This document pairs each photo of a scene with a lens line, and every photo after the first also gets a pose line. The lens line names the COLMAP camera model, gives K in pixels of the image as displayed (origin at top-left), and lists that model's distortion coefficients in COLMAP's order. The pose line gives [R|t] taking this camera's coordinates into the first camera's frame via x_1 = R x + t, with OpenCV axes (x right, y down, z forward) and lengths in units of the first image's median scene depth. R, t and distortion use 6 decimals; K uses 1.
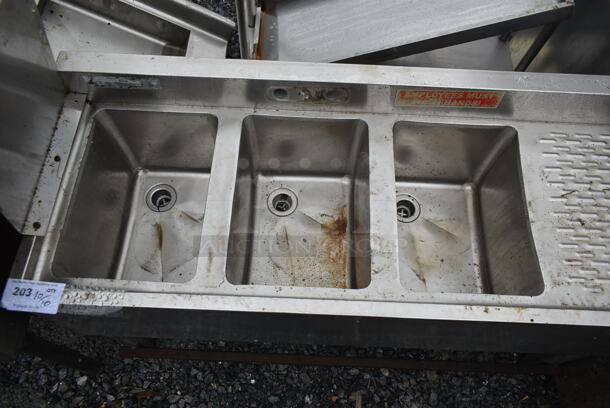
lens RADIAL K [[469.6, 0, 305.0], [0, 469.6, 204.0], [0, 0, 1]] dist [-0.007340, -0.004501]
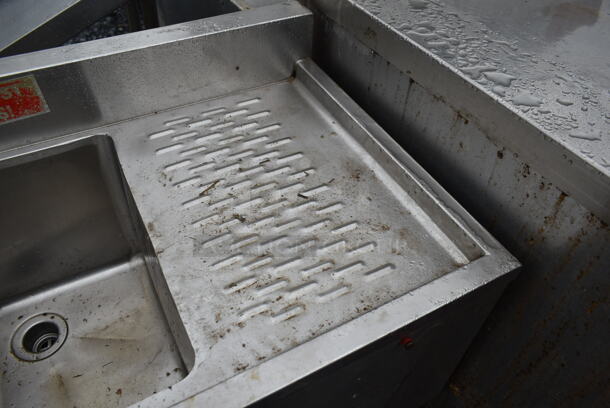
lens RADIAL K [[469.6, 0, 305.0], [0, 469.6, 204.0], [0, 0, 1]] dist [-0.007340, -0.004501]
pose [[0.856508, -0.366353, 0.363565, 0.414321], [0.456187, 0.866834, -0.201230, 0.162107], [-0.241429, 0.338208, 0.909575, 0.405113]]
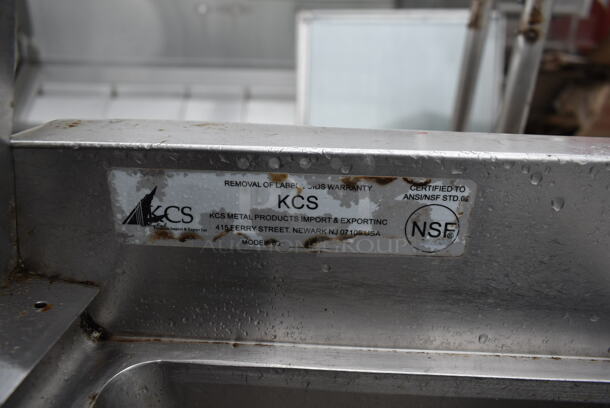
lens RADIAL K [[454.1, 0, 305.0], [0, 454.1, 204.0], [0, 0, 1]] dist [-0.004574, 0.000018]
pose [[0.999931, 0.007675, -0.008926, -0.360764], [-0.011694, 0.734444, -0.678569, -0.114257], [0.001348, 0.678626, 0.734482, 0.800663]]
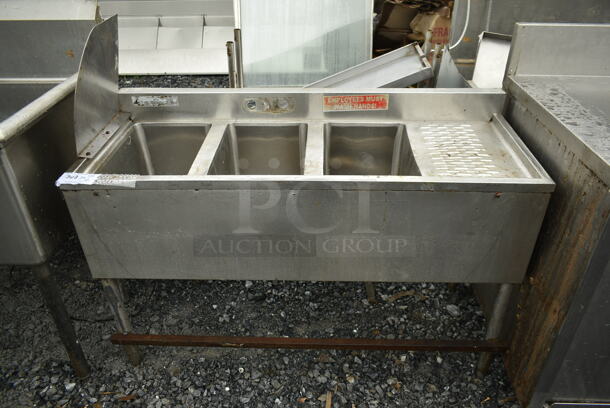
lens RADIAL K [[469.6, 0, 305.0], [0, 469.6, 204.0], [0, 0, 1]] dist [-0.007340, -0.004501]
pose [[0.999490, -0.027962, -0.015432, 0.140624], [0.016030, 0.857137, -0.514840, 0.853391], [0.027623, 0.514330, 0.857148, -0.194041]]
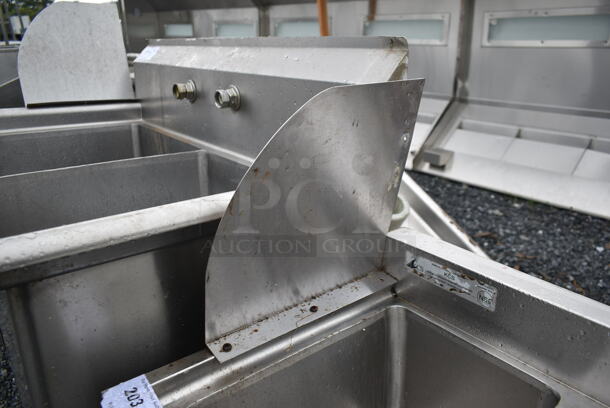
lens RADIAL K [[469.6, 0, 305.0], [0, 469.6, 204.0], [0, 0, 1]] dist [-0.007340, -0.004501]
pose [[0.645145, 0.231982, -0.727992, -0.034051], [-0.677907, 0.613318, -0.405319, 0.101408], [0.352463, 0.755001, 0.552941, 0.421149]]
